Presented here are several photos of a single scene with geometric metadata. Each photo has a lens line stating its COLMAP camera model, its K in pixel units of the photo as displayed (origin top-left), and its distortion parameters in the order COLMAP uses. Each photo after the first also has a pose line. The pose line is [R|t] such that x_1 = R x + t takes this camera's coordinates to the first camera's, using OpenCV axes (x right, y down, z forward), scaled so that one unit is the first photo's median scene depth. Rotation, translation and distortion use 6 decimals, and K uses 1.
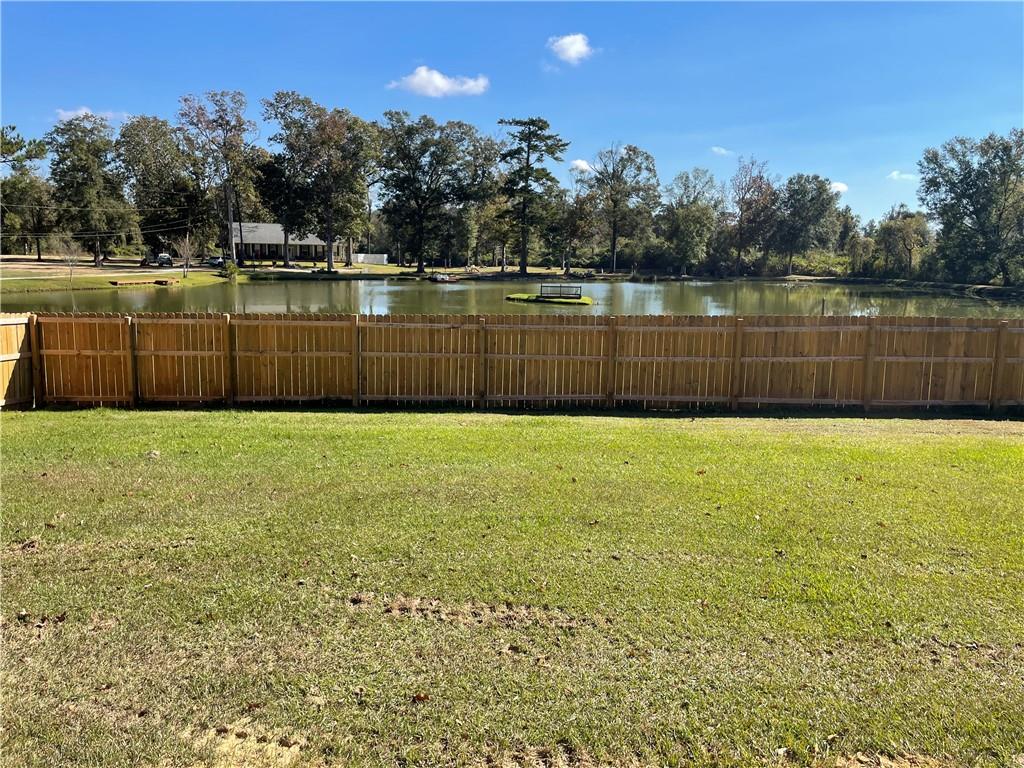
lens RADIAL K [[779.5, 0, 521.7], [0, 779.5, 385.8], [0, 0, 1]] dist [0.078521, -0.097618]
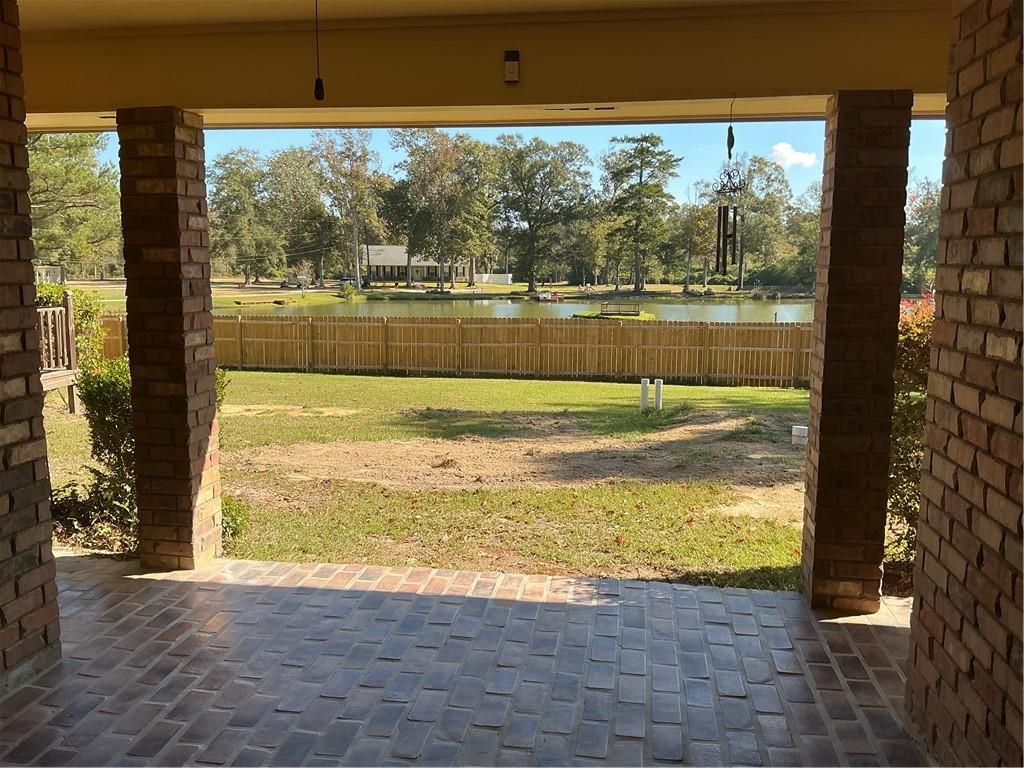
lens RADIAL K [[854.3, 0, 509.3], [0, 854.3, 386.6], [0, 0, 1]] dist [0.100698, -0.180952]
pose [[0.976100, 0.018232, -0.216555, 0.084422], [-0.025437, 0.999210, -0.030530, 0.011550], [0.215827, 0.035309, 0.975793, -0.076488]]
